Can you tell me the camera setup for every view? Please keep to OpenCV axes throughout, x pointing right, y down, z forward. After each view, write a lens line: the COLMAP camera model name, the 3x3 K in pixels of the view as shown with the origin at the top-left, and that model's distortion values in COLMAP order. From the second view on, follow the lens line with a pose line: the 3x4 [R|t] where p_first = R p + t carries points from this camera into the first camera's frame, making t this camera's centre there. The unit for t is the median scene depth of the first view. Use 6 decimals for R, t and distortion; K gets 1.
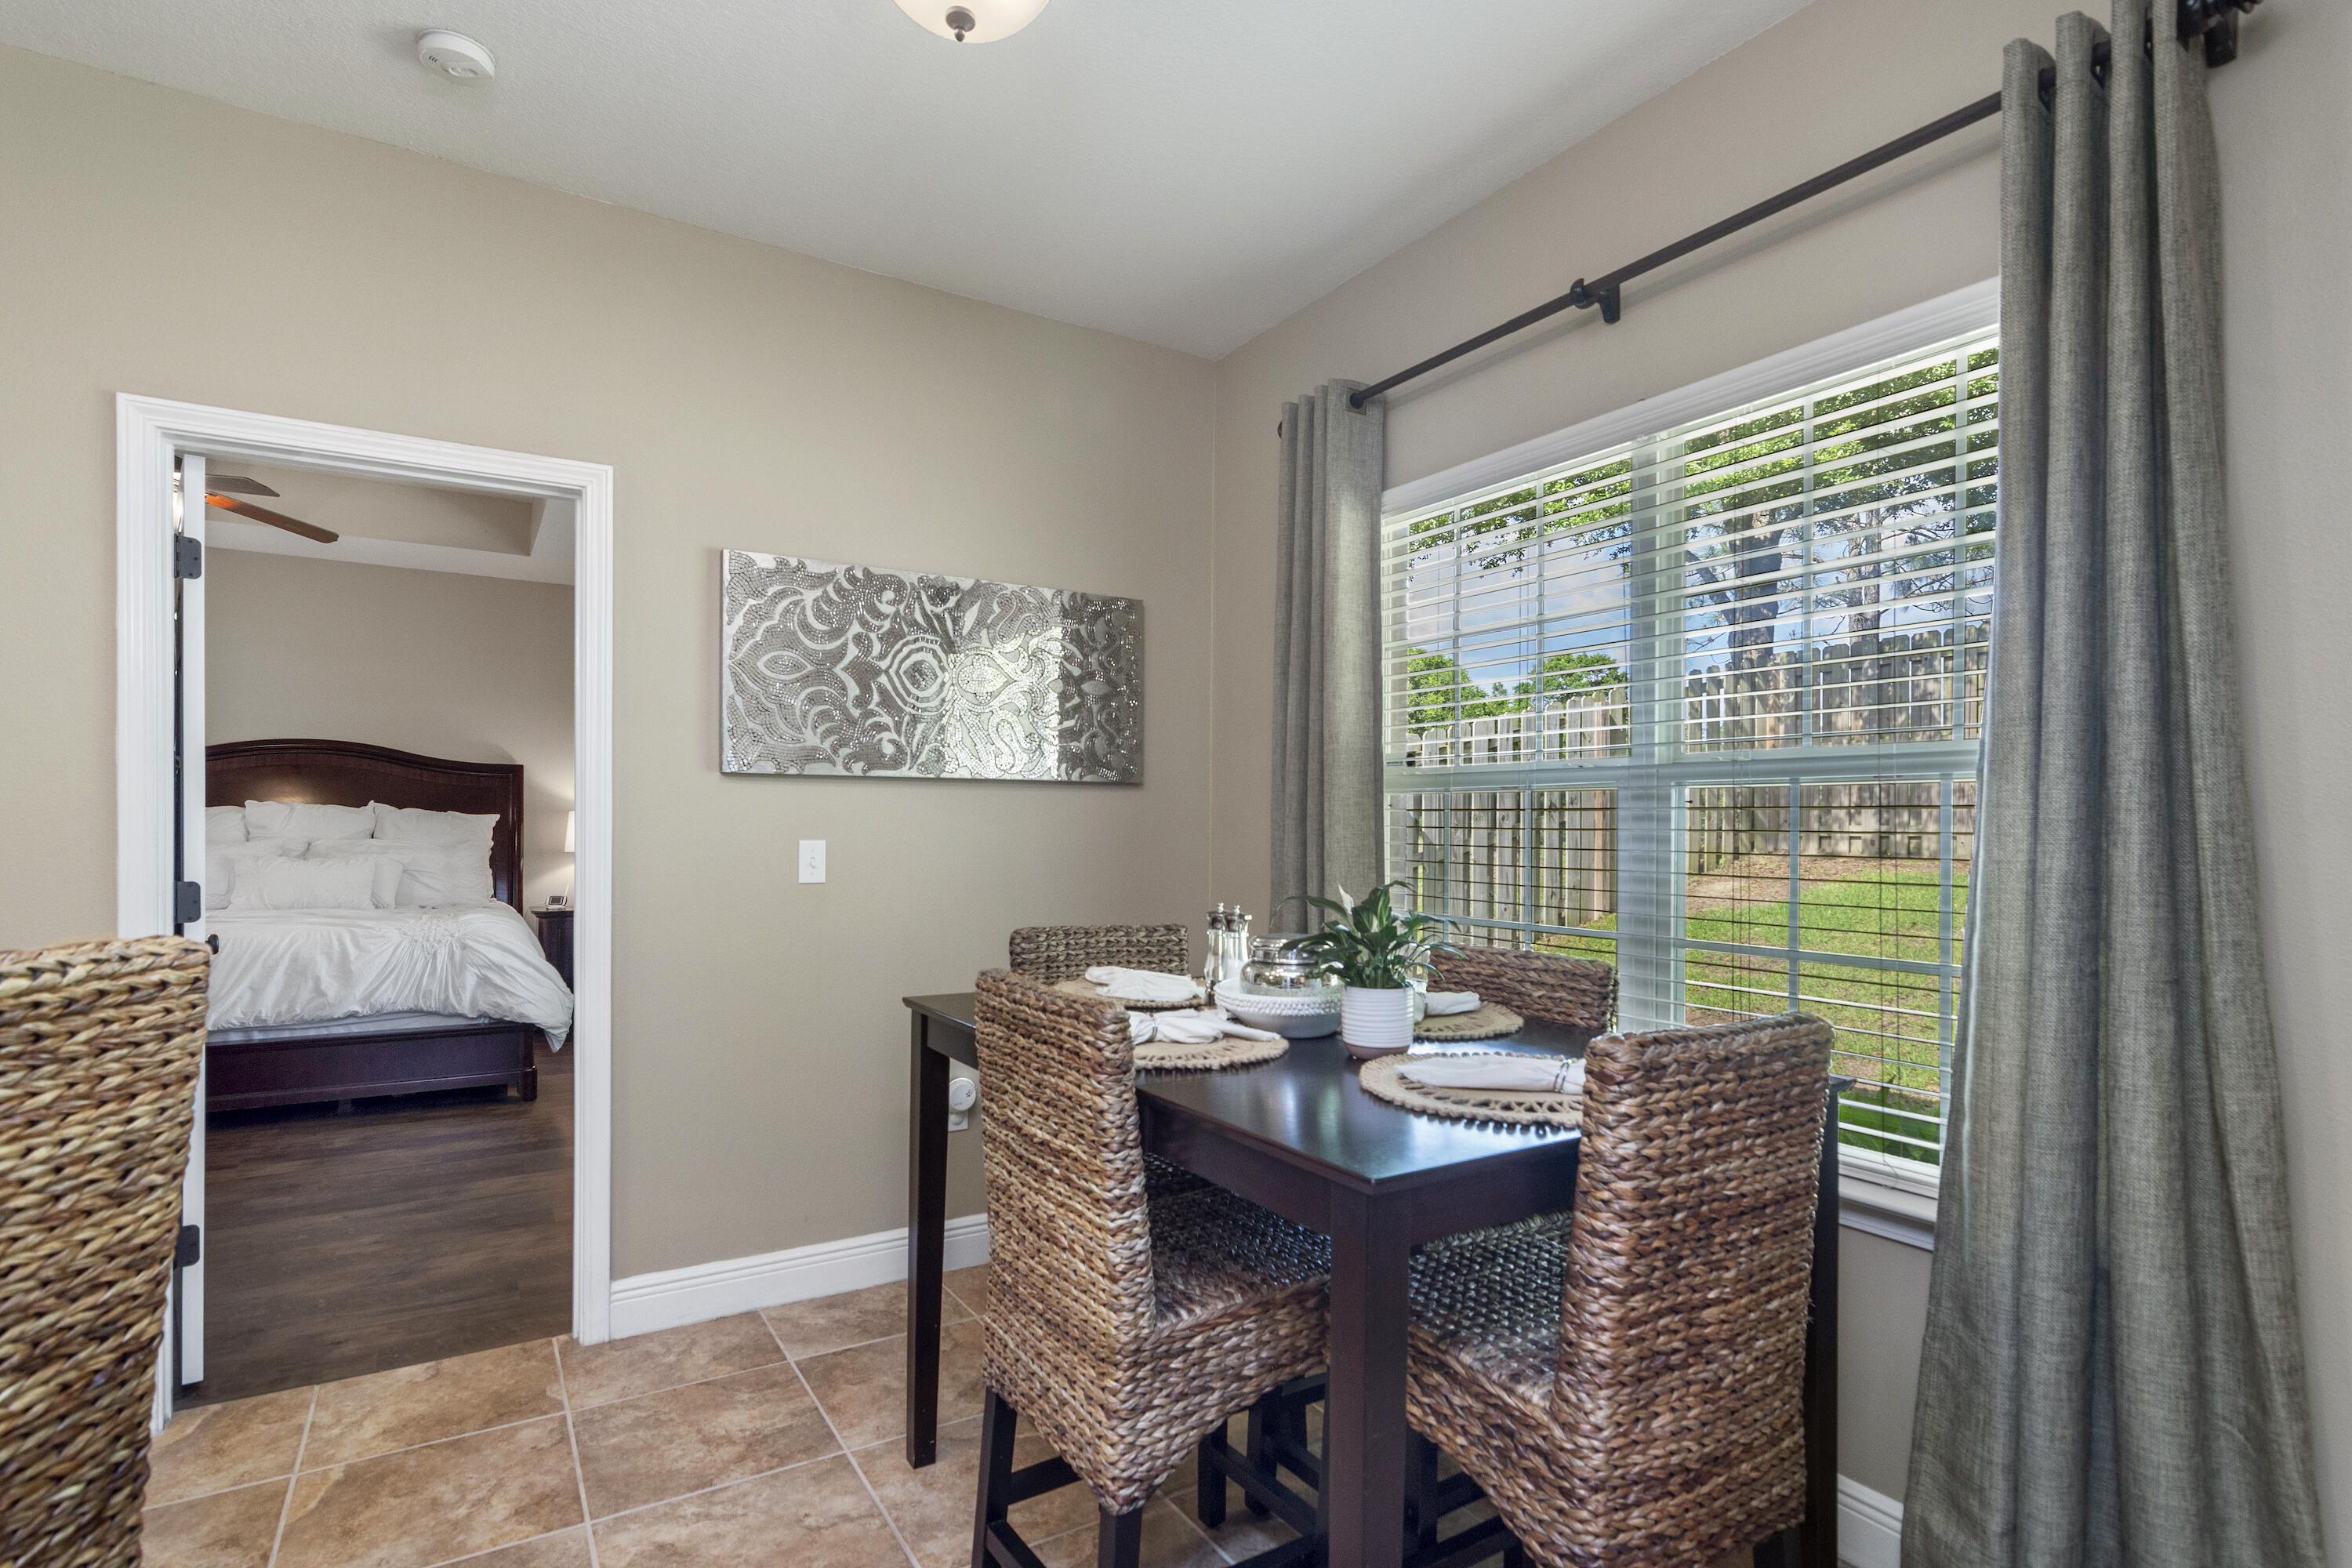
lens RADIAL K [[1156.5, 0, 1172.8], [0, 1156.5, 843.6], [0, 0, 1]] dist [-0.005036, 0.005105]
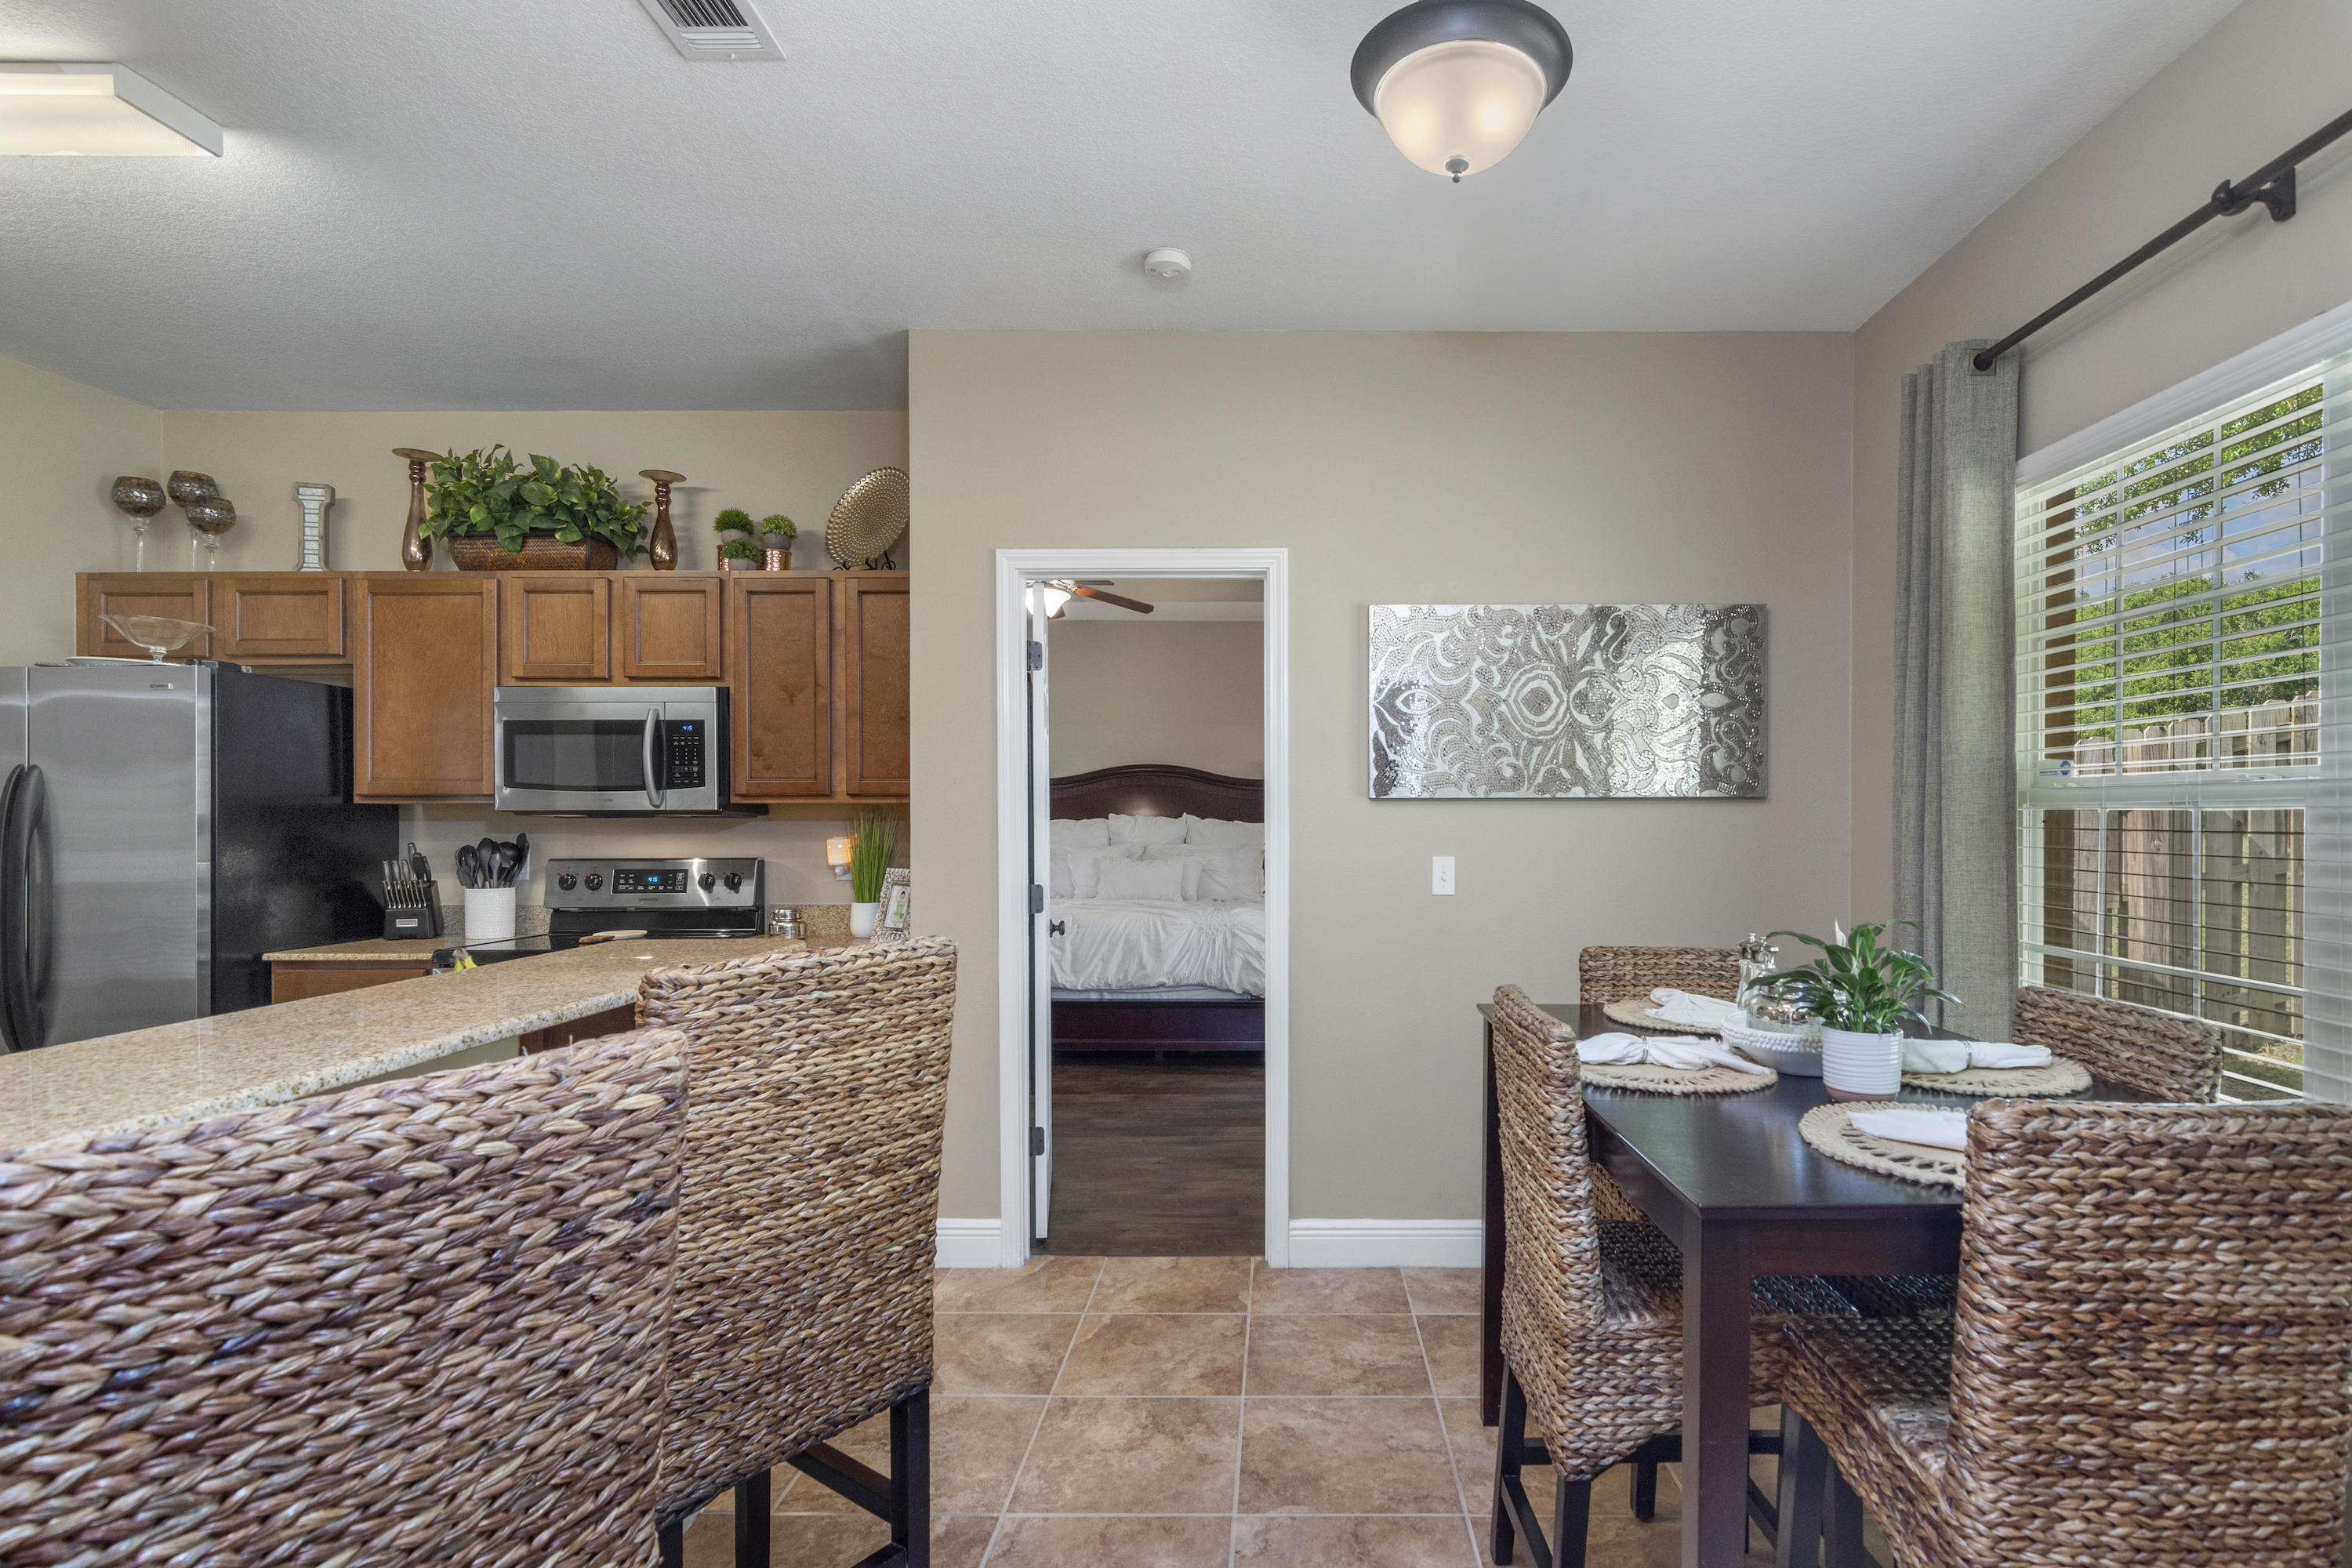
lens RADIAL K [[1156.5, 0, 1172.8], [0, 1156.5, 843.6], [0, 0, 1]] dist [-0.005036, 0.005105]
pose [[0.808869, -0.007283, -0.587944, 0.250837], [0.008478, 0.999964, -0.000723, -0.031731], [0.587928, -0.004400, 0.808901, -0.103830]]
